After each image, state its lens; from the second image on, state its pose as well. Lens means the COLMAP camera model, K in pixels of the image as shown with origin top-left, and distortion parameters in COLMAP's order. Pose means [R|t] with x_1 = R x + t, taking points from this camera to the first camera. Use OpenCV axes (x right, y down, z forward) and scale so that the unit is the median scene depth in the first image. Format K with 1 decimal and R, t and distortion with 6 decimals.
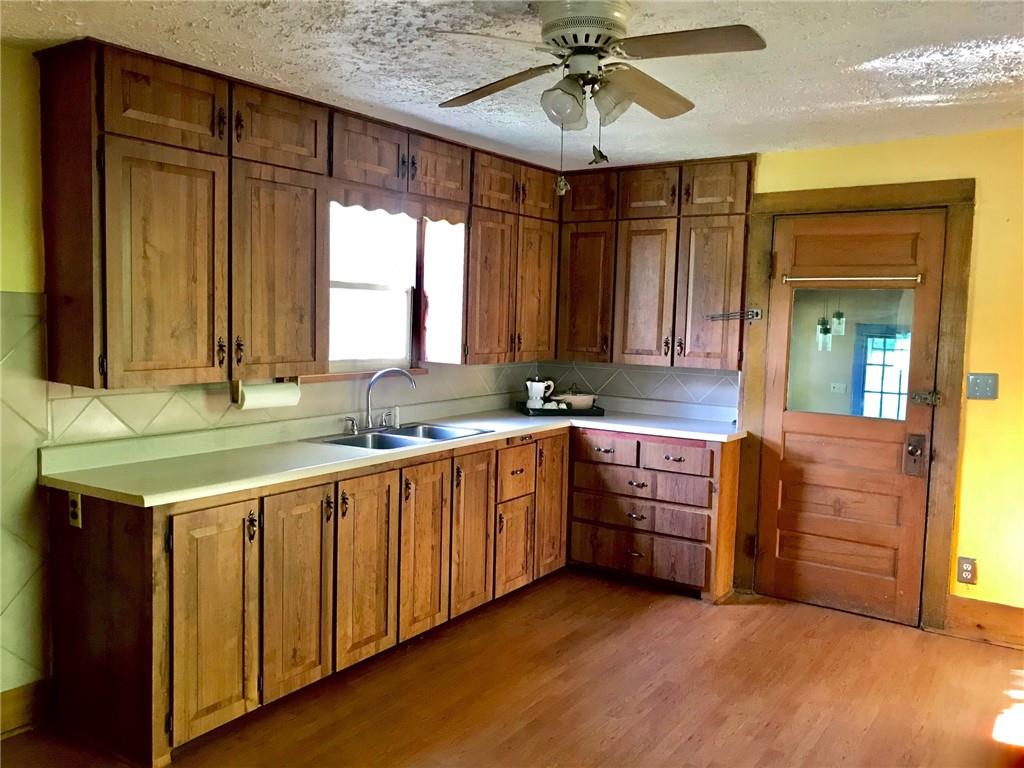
lens RADIAL K [[842.8, 0, 505.6], [0, 842.8, 381.8], [0, 0, 1]] dist [0.044132, -0.049178]
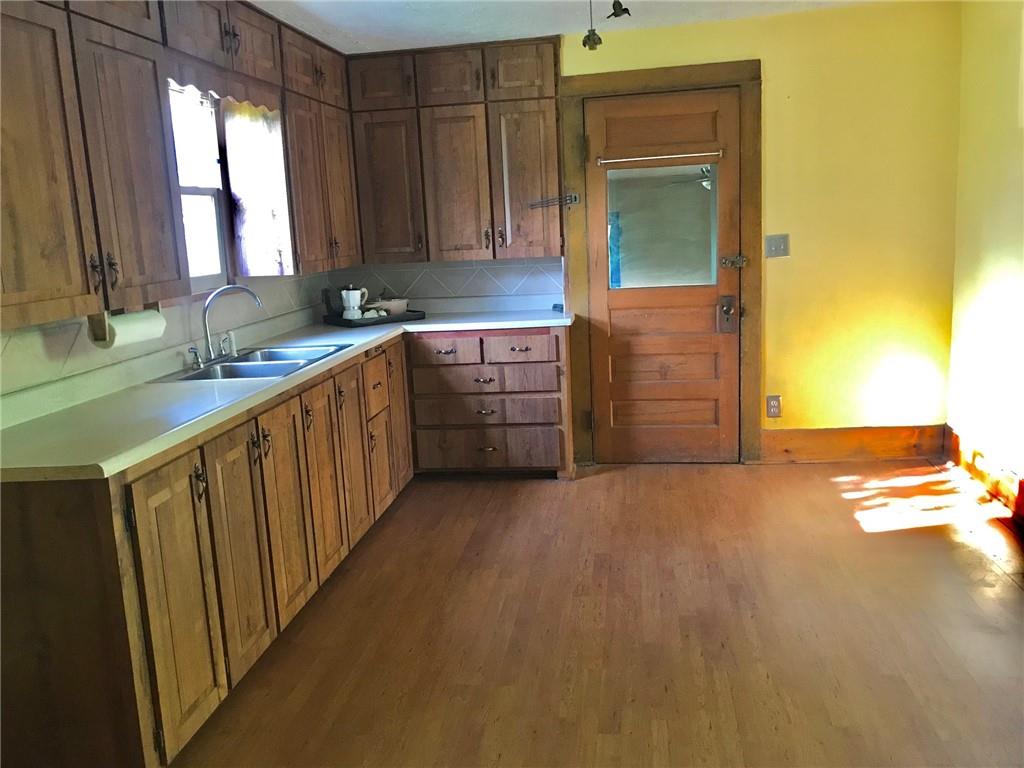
lens RADIAL K [[842.8, 0, 510.0], [0, 842.8, 378.1], [0, 0, 1]] dist [0.044132, -0.049178]
pose [[0.898251, -0.149046, 0.413436, -0.255069], [0.109218, 0.986929, 0.118503, 0.005842], [-0.425695, -0.061291, 0.902789, 0.106664]]
